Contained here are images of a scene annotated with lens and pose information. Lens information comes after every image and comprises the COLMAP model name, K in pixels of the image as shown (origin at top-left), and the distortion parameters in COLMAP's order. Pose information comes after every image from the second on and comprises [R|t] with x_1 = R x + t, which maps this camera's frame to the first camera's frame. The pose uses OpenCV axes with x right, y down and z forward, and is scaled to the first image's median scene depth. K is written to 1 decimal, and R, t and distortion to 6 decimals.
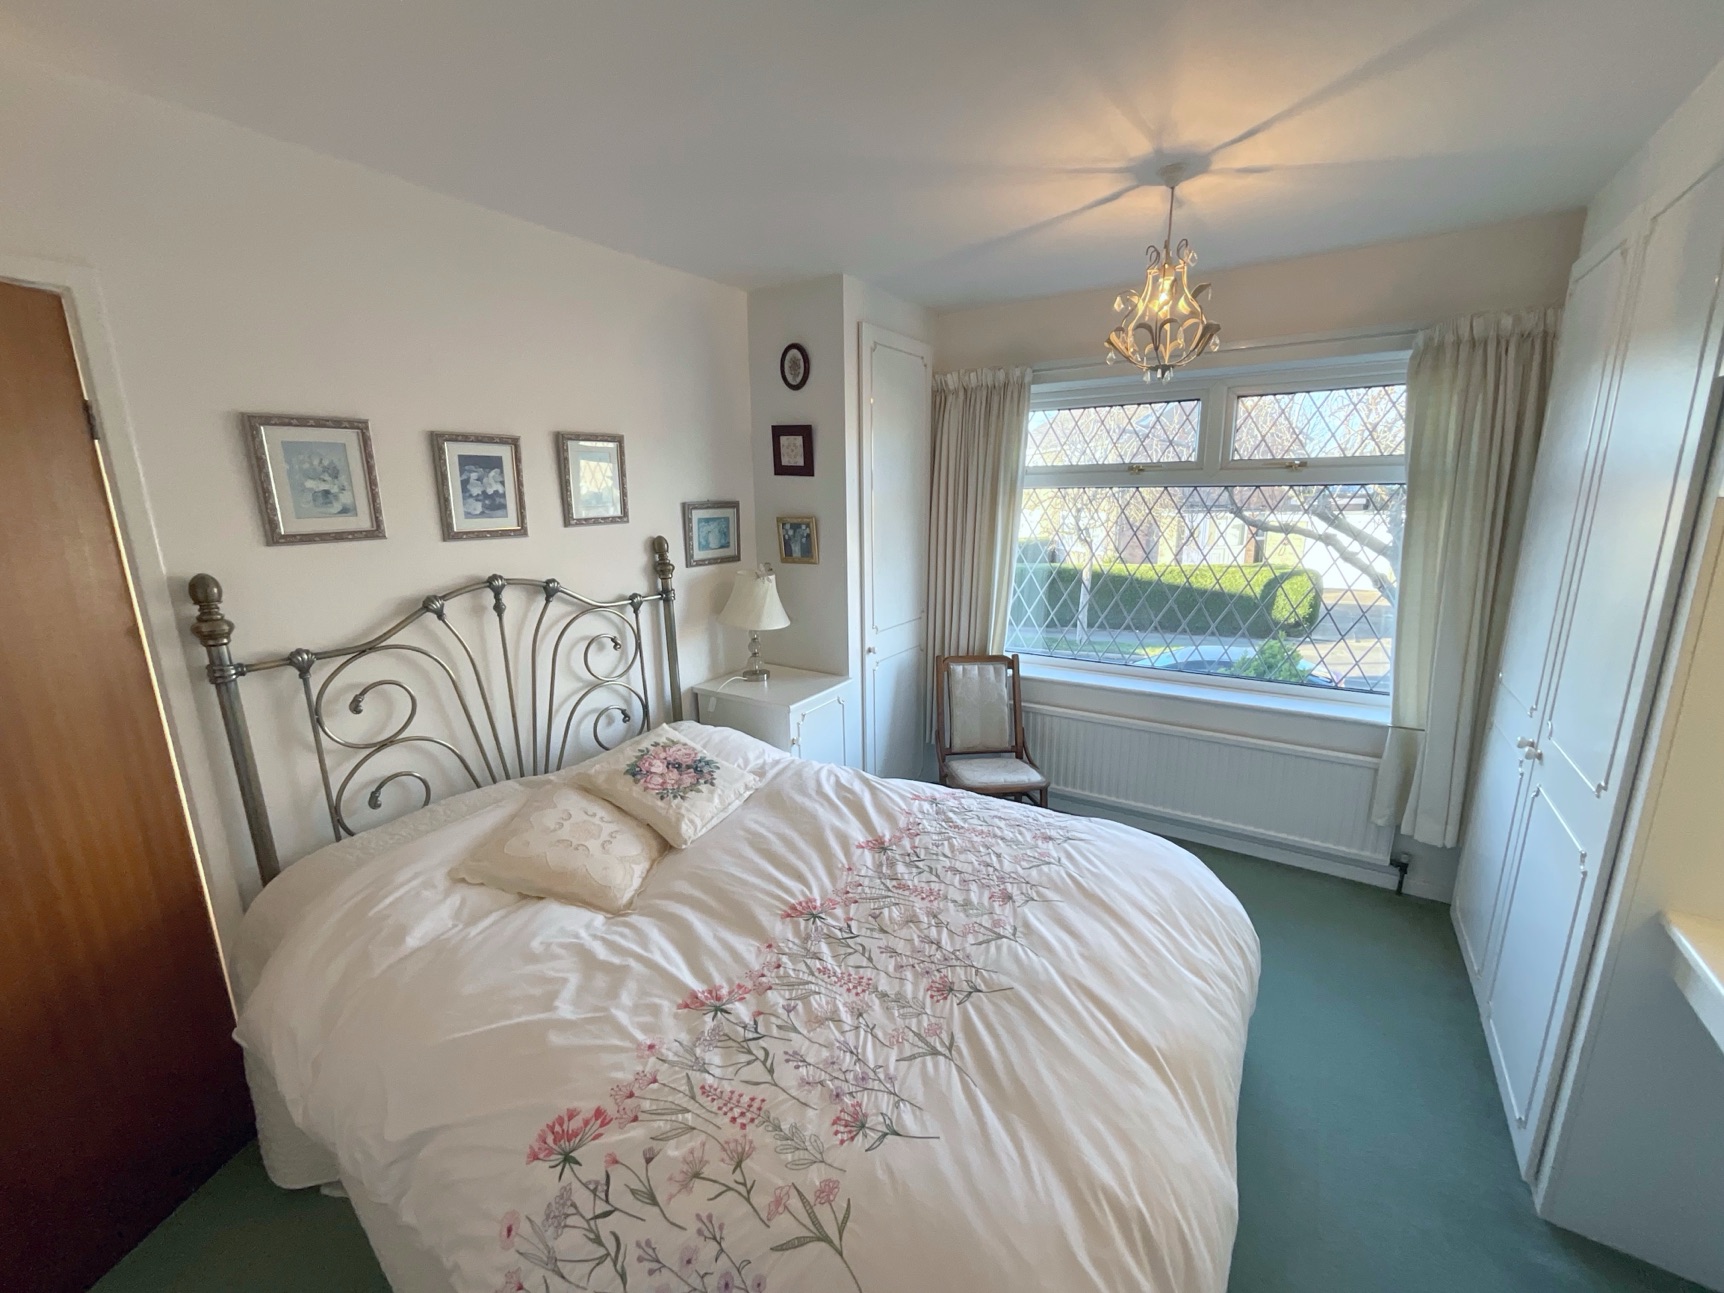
lens RADIAL K [[698.5, 0, 859.8], [0, 698.5, 640.1], [0, 0, 1]] dist [-0.005834, 0.001828]
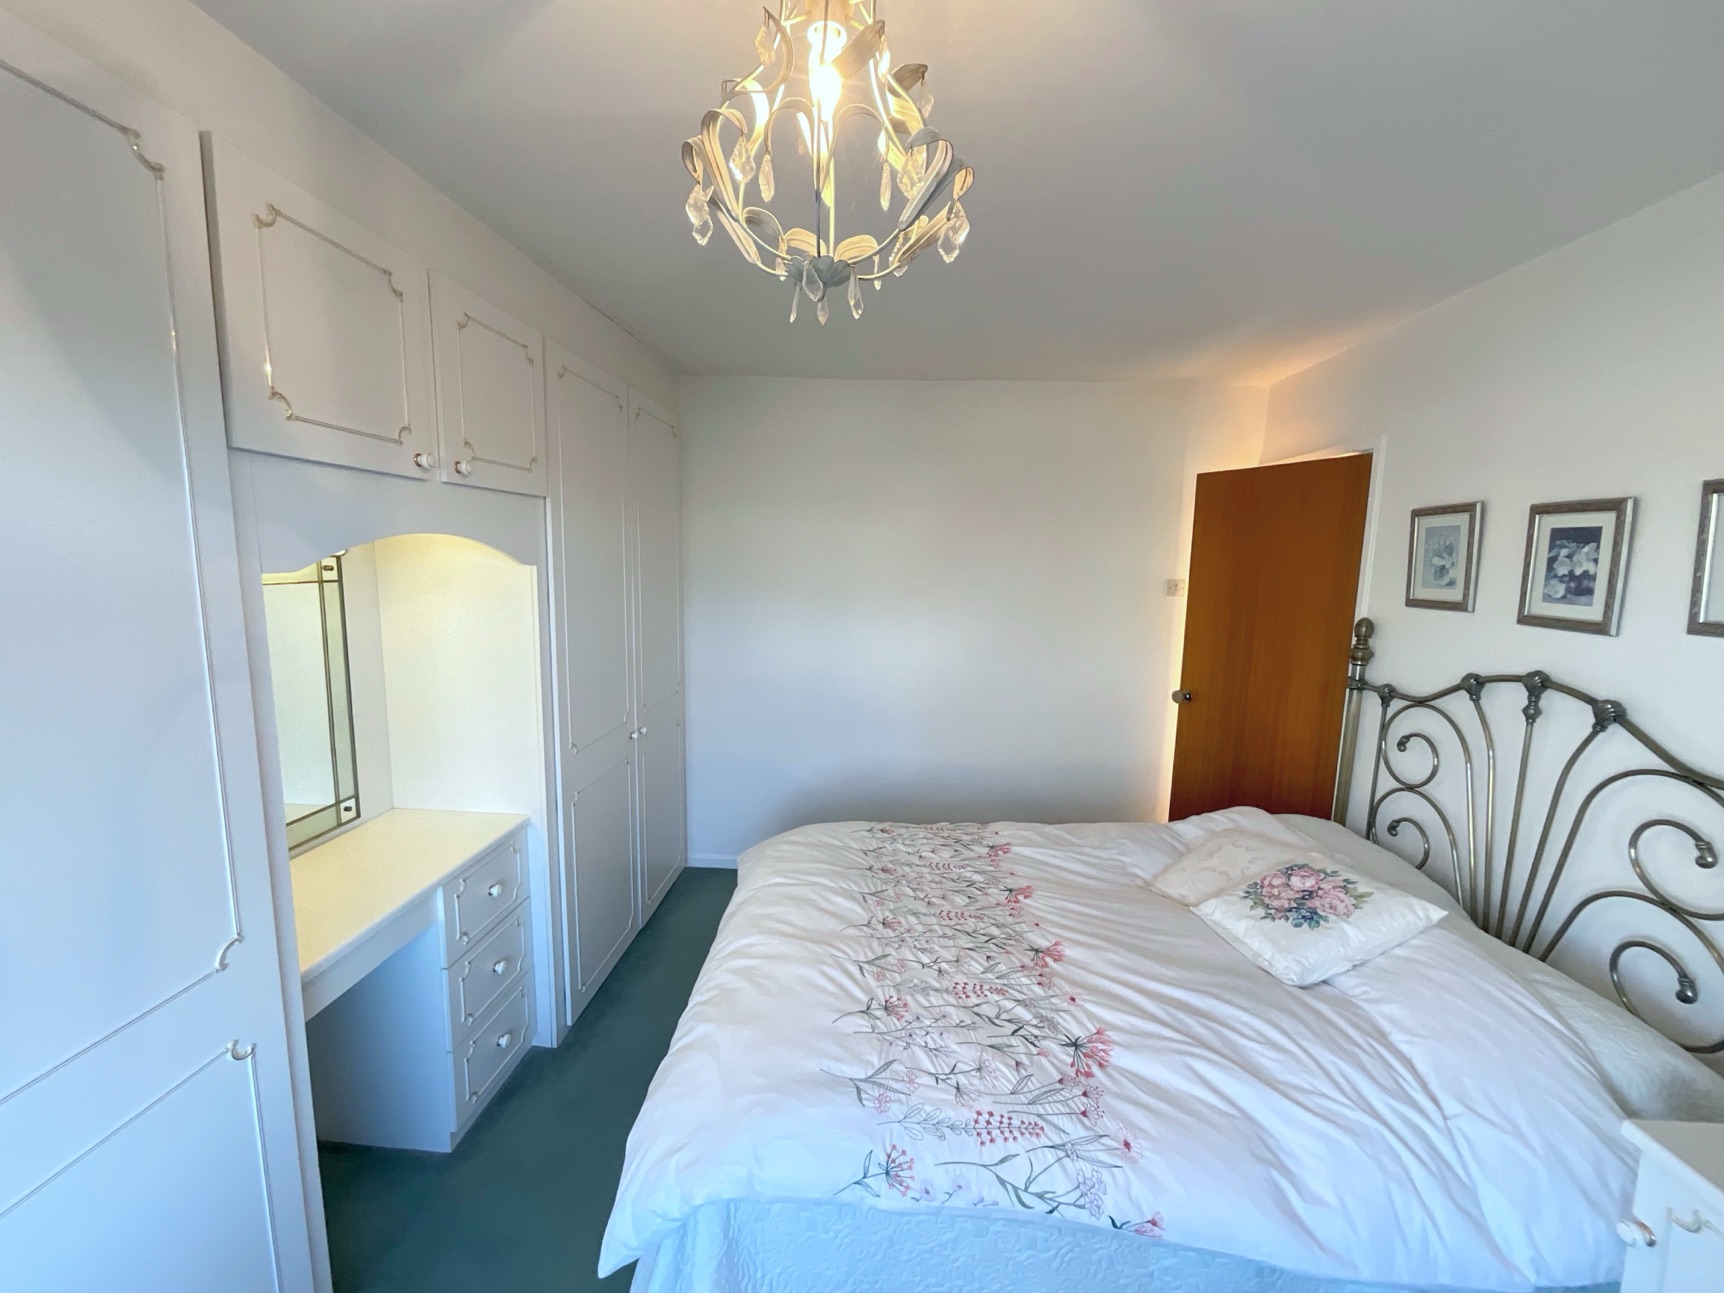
lens RADIAL K [[698.5, 0, 865.6], [0, 698.5, 639.4], [0, 0, 1]] dist [-0.005834, 0.001828]
pose [[-0.861579, 0.059178, -0.504162, 0.598359], [-0.113482, 0.945591, 0.304926, -0.307133], [0.494776, 0.319931, -0.807986, 1.341039]]
